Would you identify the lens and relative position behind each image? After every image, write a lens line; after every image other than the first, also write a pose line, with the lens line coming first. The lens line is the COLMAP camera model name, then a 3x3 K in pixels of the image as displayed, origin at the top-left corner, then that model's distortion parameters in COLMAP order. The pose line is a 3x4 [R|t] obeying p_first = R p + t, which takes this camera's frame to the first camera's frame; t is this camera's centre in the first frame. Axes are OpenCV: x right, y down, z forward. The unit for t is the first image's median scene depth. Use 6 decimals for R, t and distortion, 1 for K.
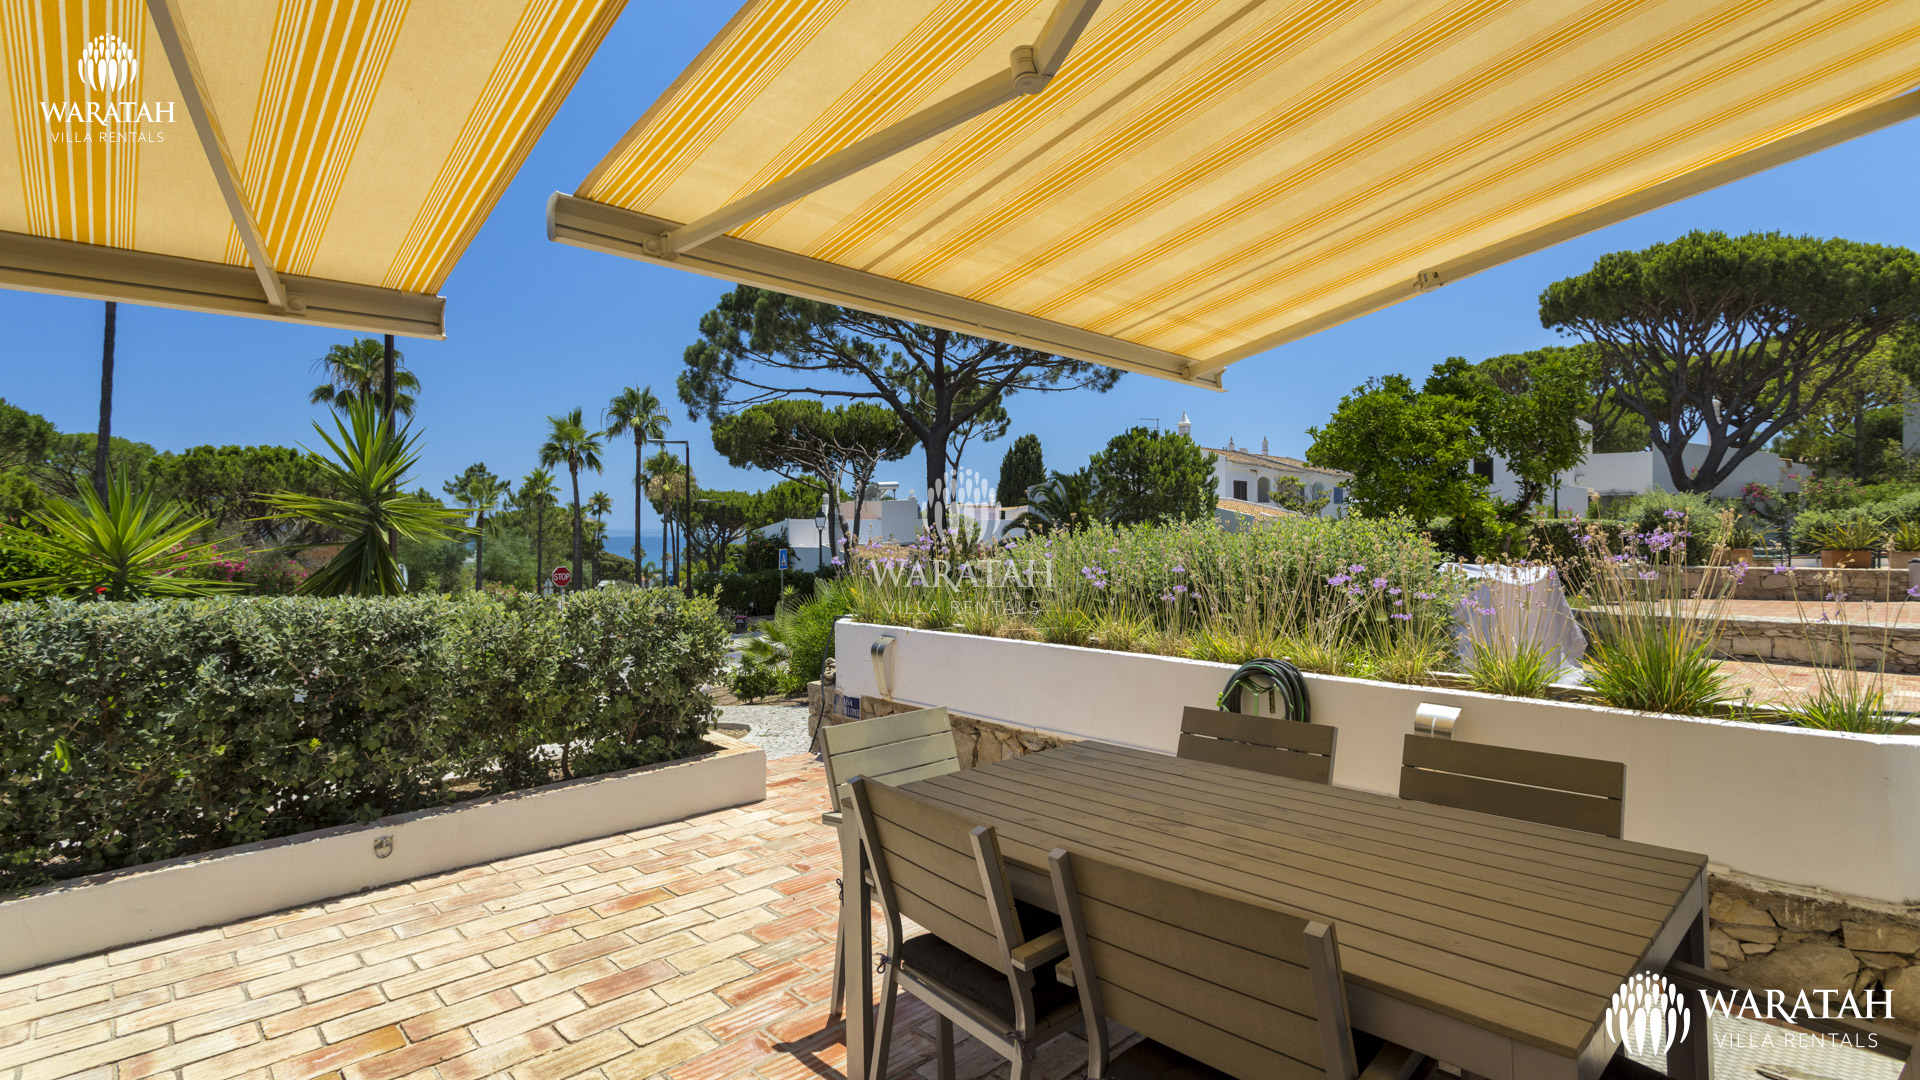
lens RADIAL K [[930.9, 0, 965.5], [0, 930.9, 541.0], [0, 0, 1]] dist [-0.002565, -0.000723]
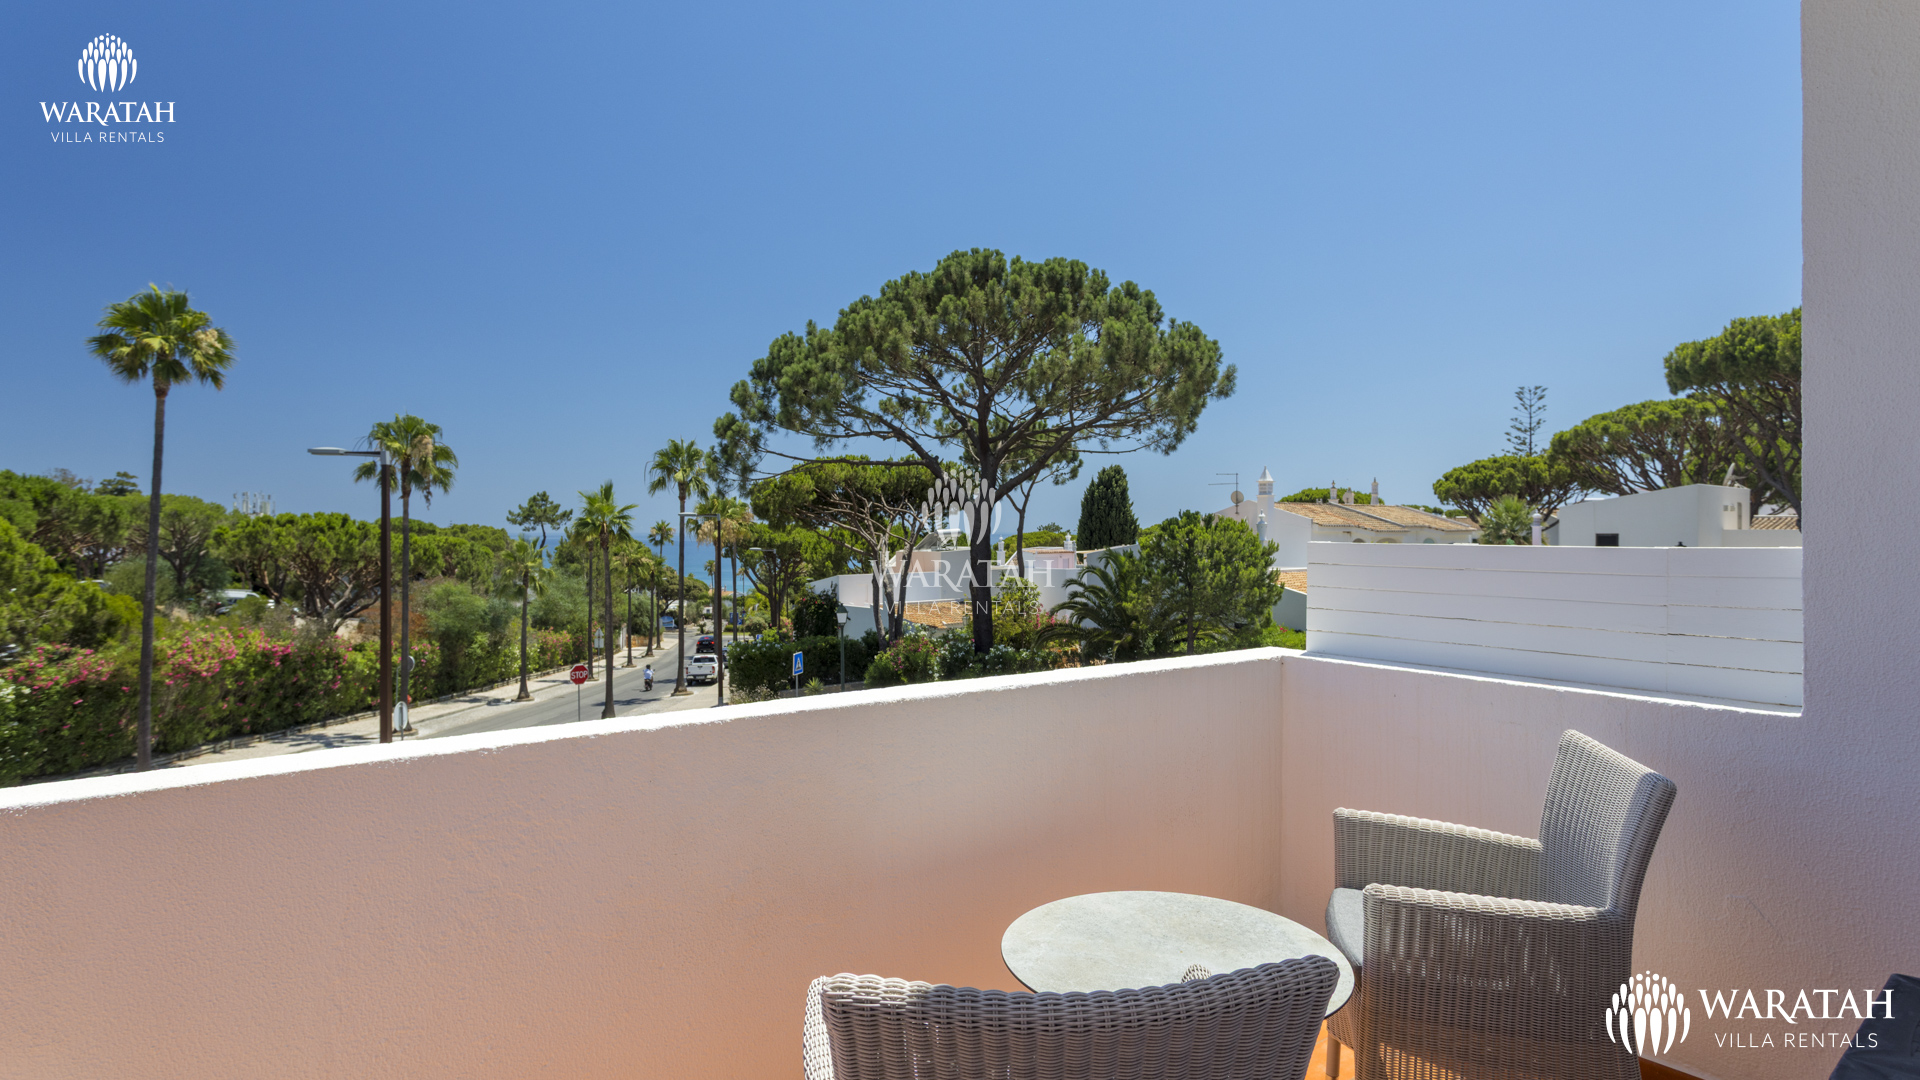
lens RADIAL K [[1033.9, 0, 955.0], [0, 1033.9, 535.3], [0, 0, 1]] dist [-0.016704, 0.001622]
pose [[0.992573, 0.003151, -0.121608, 0.067603], [-0.003160, 0.999995, 0.000114, -0.082560], [0.121608, 0.000271, 0.992578, -0.021789]]
